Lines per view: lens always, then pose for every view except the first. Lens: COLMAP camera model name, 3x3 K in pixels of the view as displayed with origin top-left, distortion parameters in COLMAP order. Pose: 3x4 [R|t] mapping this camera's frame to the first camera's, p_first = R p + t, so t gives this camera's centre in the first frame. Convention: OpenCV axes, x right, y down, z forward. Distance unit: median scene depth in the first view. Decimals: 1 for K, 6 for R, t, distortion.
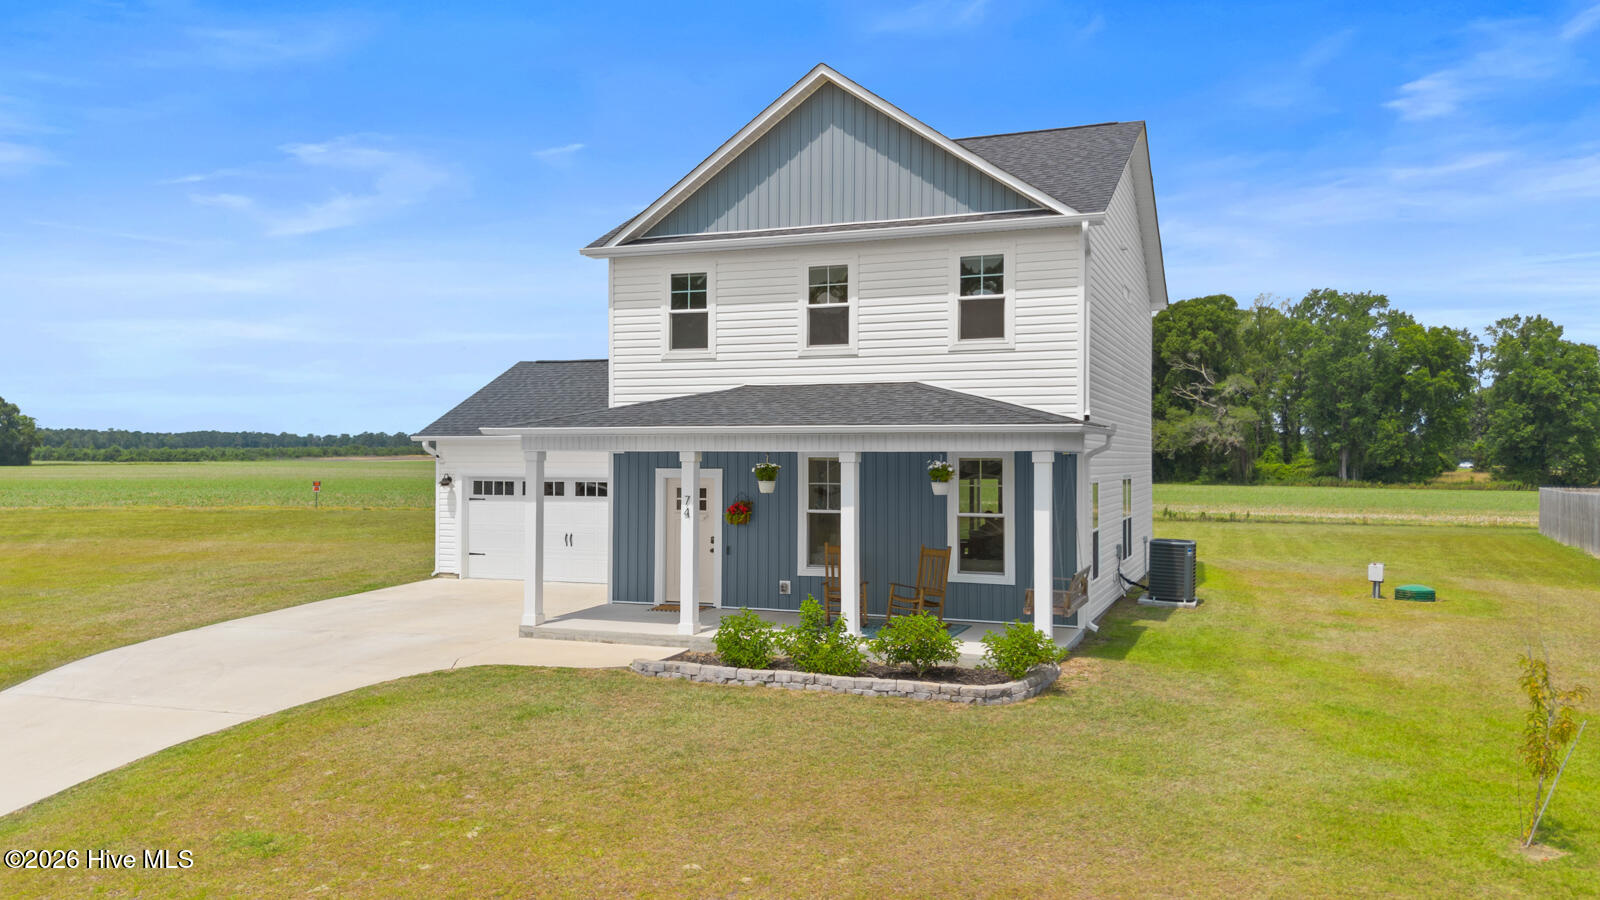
lens RADIAL K [[1196.3, 0, 810.5], [0, 1196.3, 446.1], [0, 0, 1]] dist [0.059295, -0.042580]
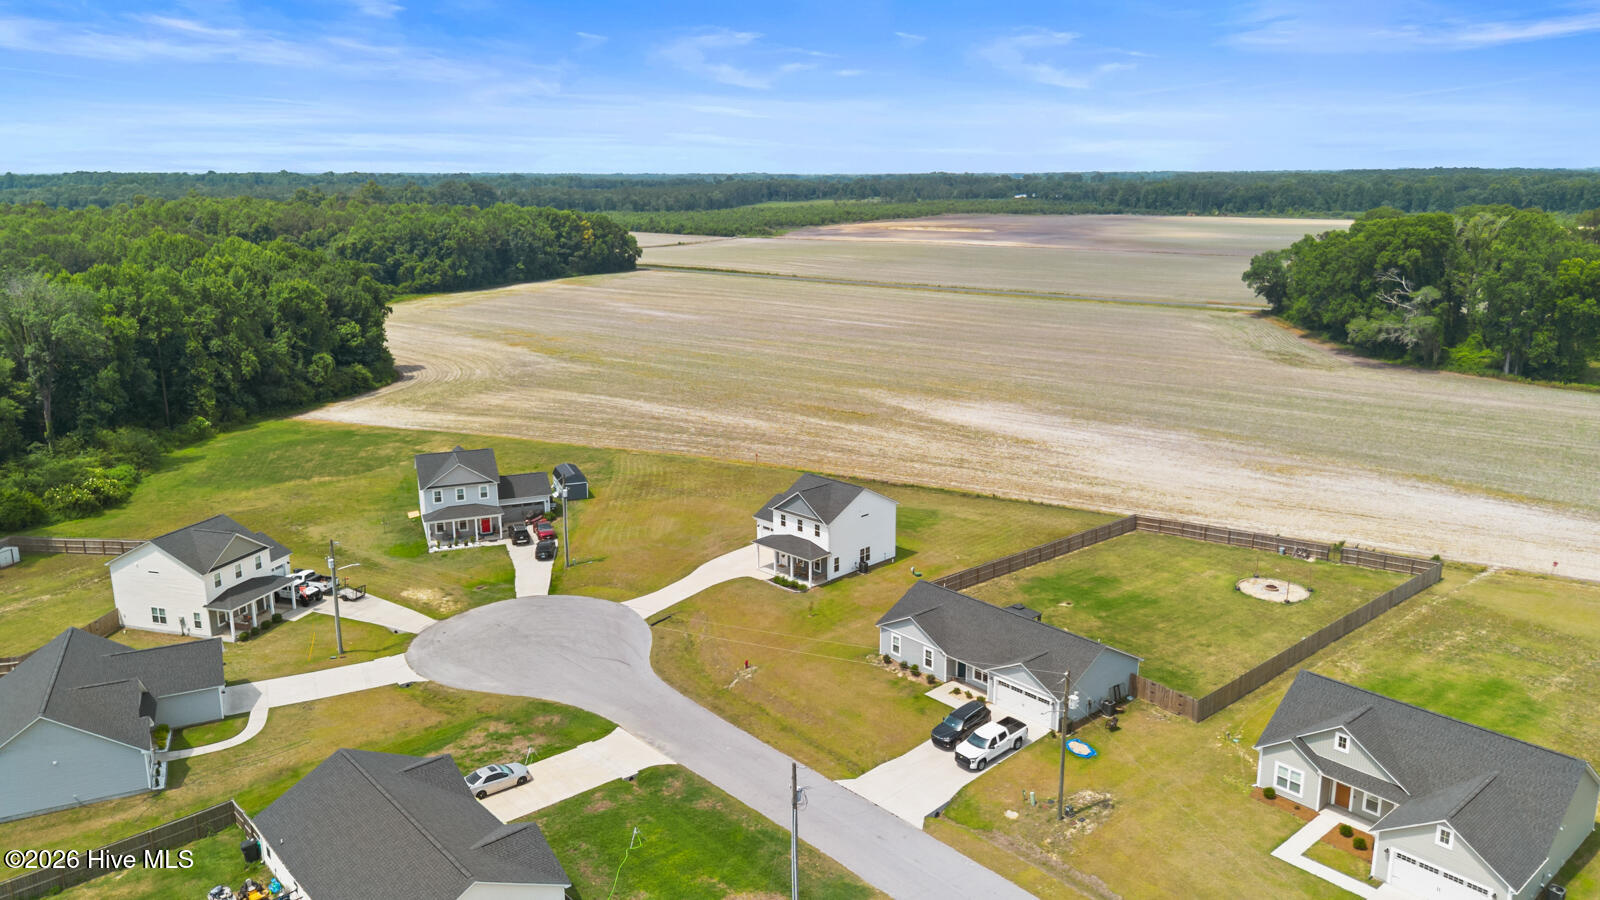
lens RADIAL K [[1121.1, 0, 800.0], [0, 1121.1, 450.0], [0, 0, 1]] dist [0.019182, -0.001718]
pose [[0.914549, 0.092785, -0.393688, 2.256679], [0.006497, 0.969838, 0.243665, -1.900608], [0.404422, -0.225402, 0.886362, -4.078978]]
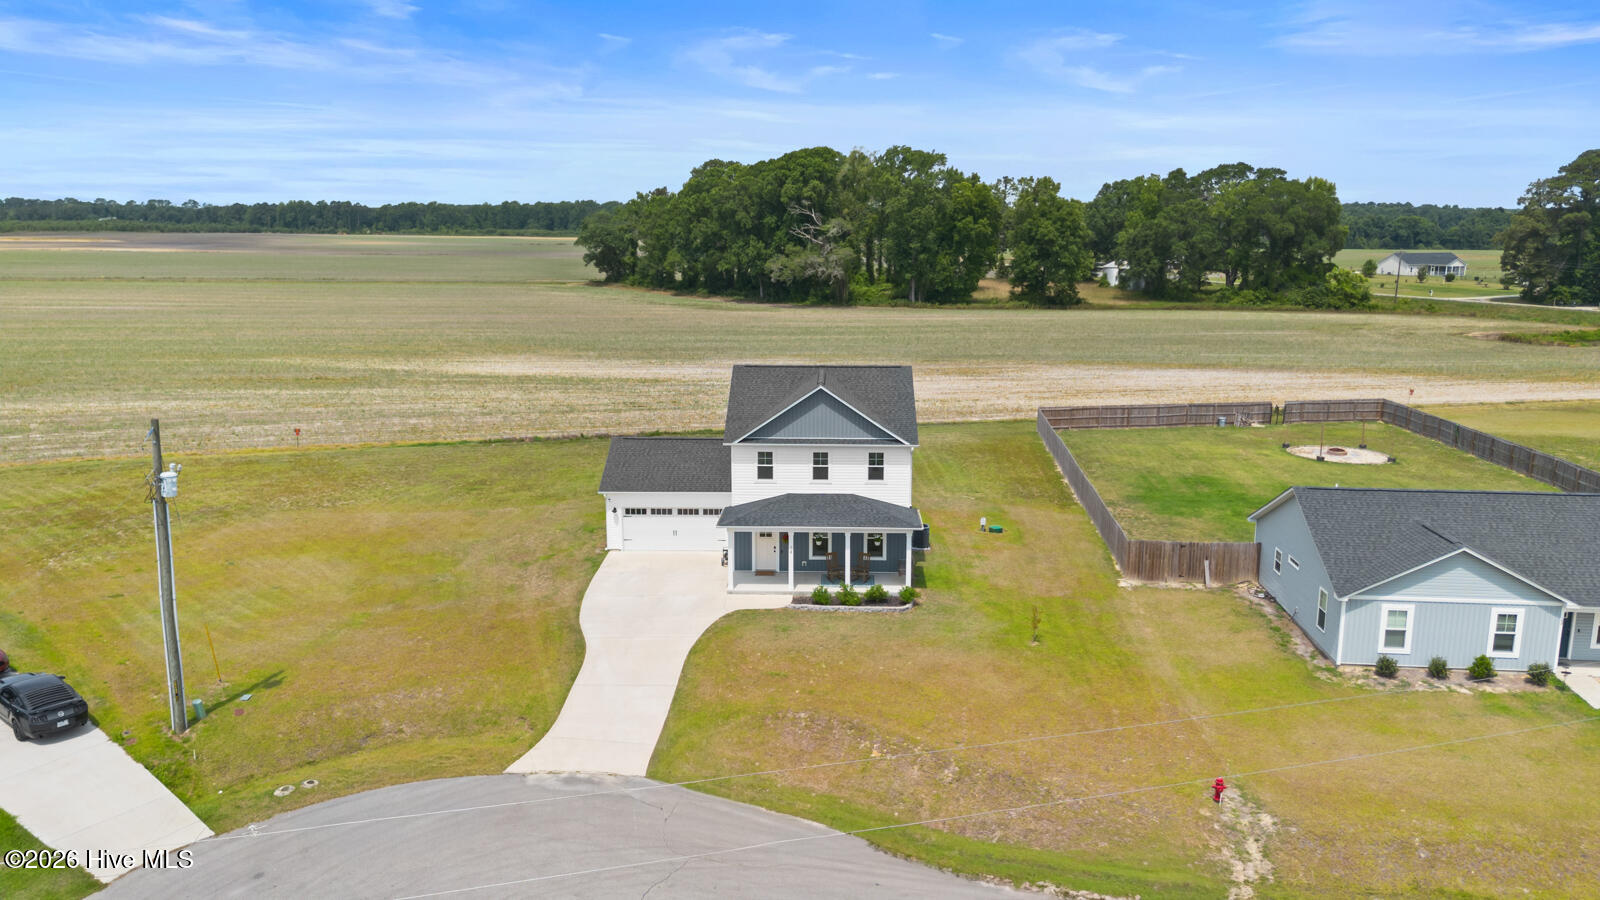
lens RADIAL K [[1132.7, 0, 805.4], [0, 1132.7, 452.3], [0, 0, 1]] dist [0.072323, -0.062489]
pose [[0.942736, -0.067826, 0.326570, -0.846038], [-0.001822, 0.978044, 0.208392, -0.673777], [-0.333534, -0.197054, 0.921914, -1.365510]]
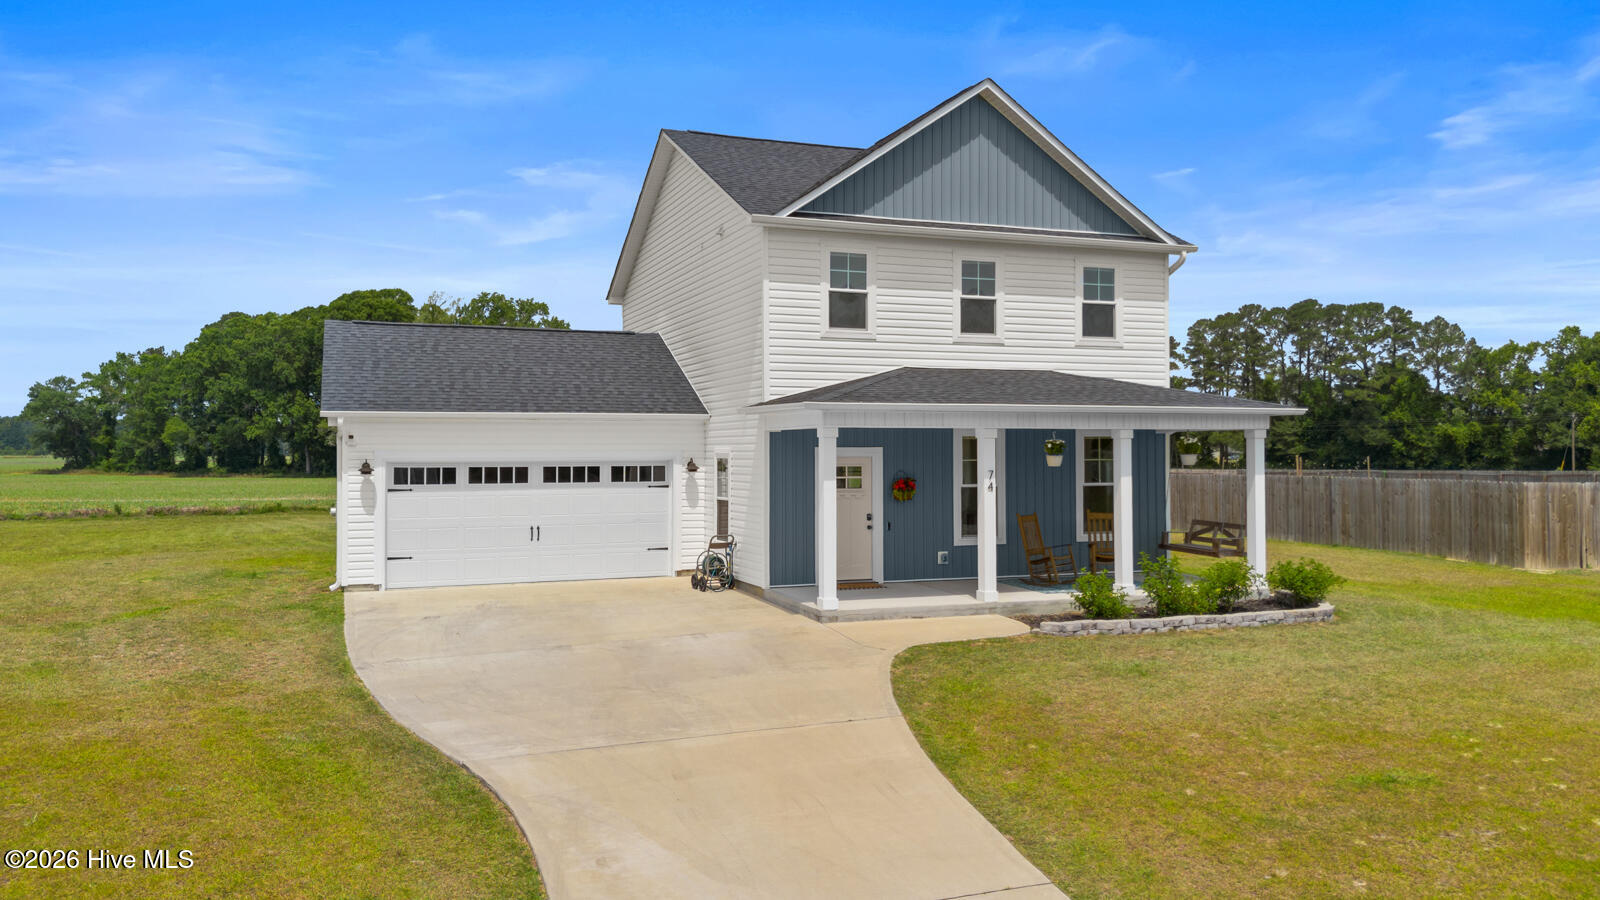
lens RADIAL K [[1191.9, 0, 807.8], [0, 1191.9, 422.2], [0, 0, 1]] dist [0.042054, -0.004614]
pose [[0.741761, 0.011819, 0.670561, -0.801667], [-0.001384, 0.999870, -0.016093, 0.014073], [-0.670663, 0.011009, 0.741680, 0.283109]]
